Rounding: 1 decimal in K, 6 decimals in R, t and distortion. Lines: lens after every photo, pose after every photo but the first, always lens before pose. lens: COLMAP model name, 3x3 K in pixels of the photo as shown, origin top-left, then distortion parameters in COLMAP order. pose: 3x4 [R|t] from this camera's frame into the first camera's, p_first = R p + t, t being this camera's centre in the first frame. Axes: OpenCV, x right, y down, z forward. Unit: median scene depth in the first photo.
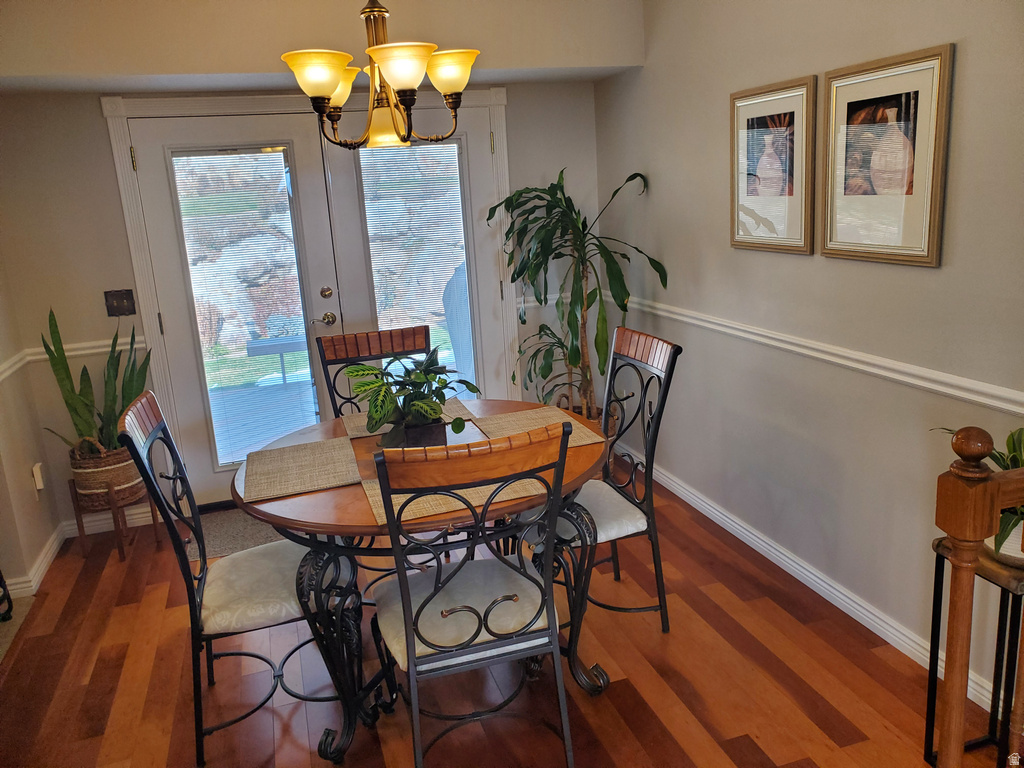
lens RADIAL K [[808.1, 0, 516.1], [0, 808.1, 378.4], [0, 0, 1]] dist [0.036021, 0.002480]
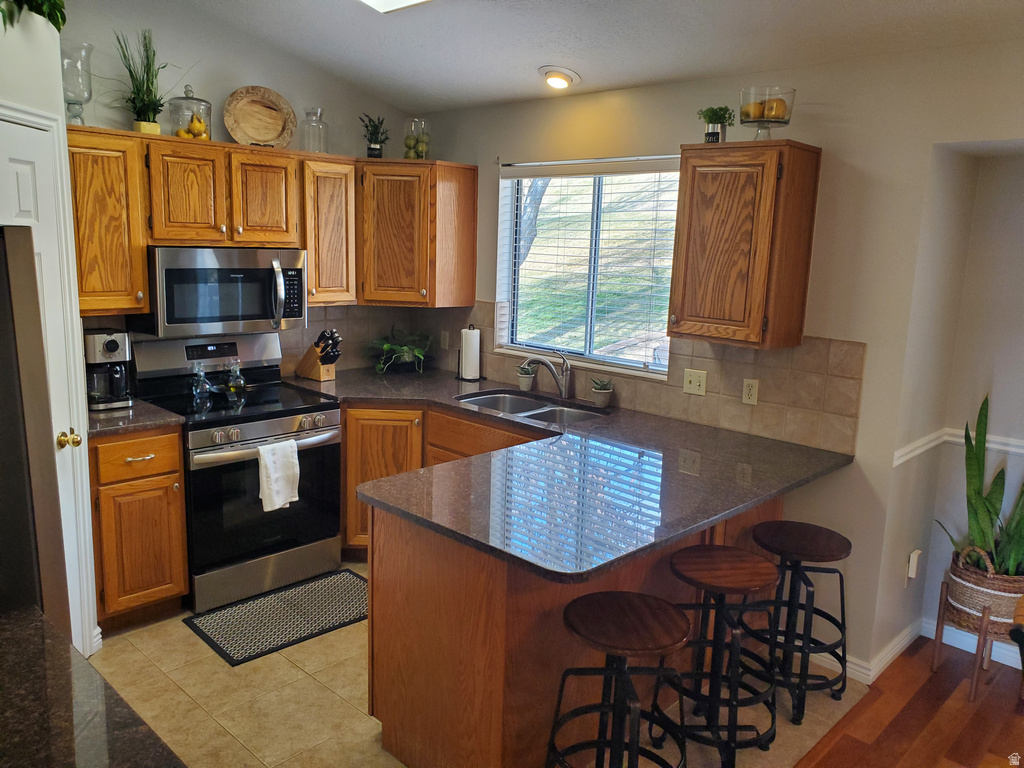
lens RADIAL K [[808.1, 0, 511.7], [0, 808.1, 377.7], [0, 0, 1]] dist [0.036021, 0.002480]
pose [[0.477561, 0.230363, -0.847861, -0.069916], [-0.270450, 0.956702, 0.107603, -0.058535], [0.835938, 0.177917, 0.519185, 0.109808]]
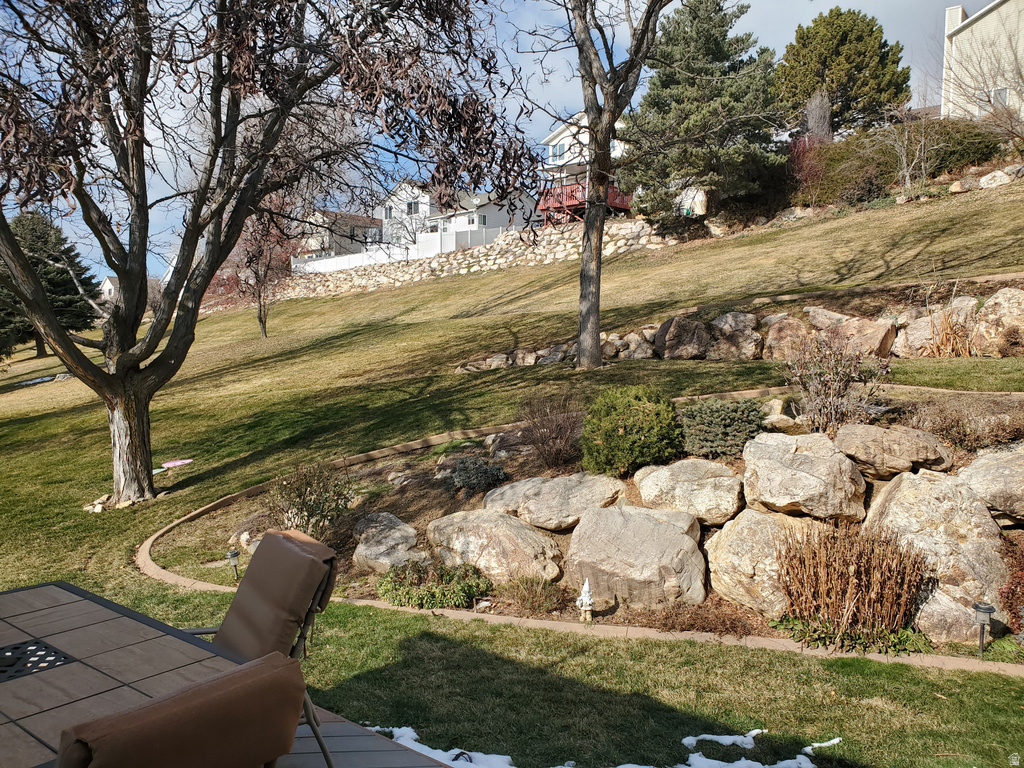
lens RADIAL K [[808.1, 0, 513.0], [0, 808.1, 384.9], [0, 0, 1]] dist [0.036021, 0.002480]
pose [[0.560619, 0.106275, -0.821226, -0.251651], [-0.255362, 0.965584, -0.049369, -0.297675], [0.787716, 0.237387, 0.568463, 1.300381]]
